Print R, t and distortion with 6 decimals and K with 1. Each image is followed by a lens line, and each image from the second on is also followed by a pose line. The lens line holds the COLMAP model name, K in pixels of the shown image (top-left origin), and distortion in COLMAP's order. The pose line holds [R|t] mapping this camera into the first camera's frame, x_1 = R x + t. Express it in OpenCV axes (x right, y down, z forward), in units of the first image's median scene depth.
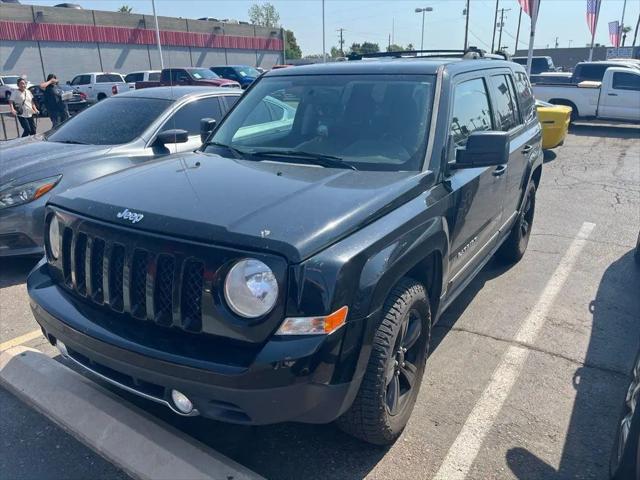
lens RADIAL K [[506.9, 0, 320.0], [0, 506.9, 240.0], [0, 0, 1]] dist [0.030132, -0.000192]
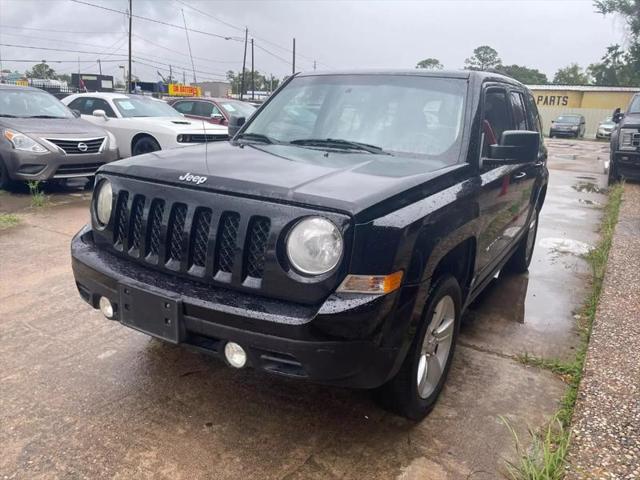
lens RADIAL K [[506.9, 0, 320.0], [0, 506.9, 240.0], [0, 0, 1]] dist [0.030132, -0.000192]
pose [[0.998131, 0.057774, 0.019905, -0.123282], [-0.056796, 0.997297, -0.046619, 0.110900], [-0.022545, 0.045401, 0.998714, -0.043023]]
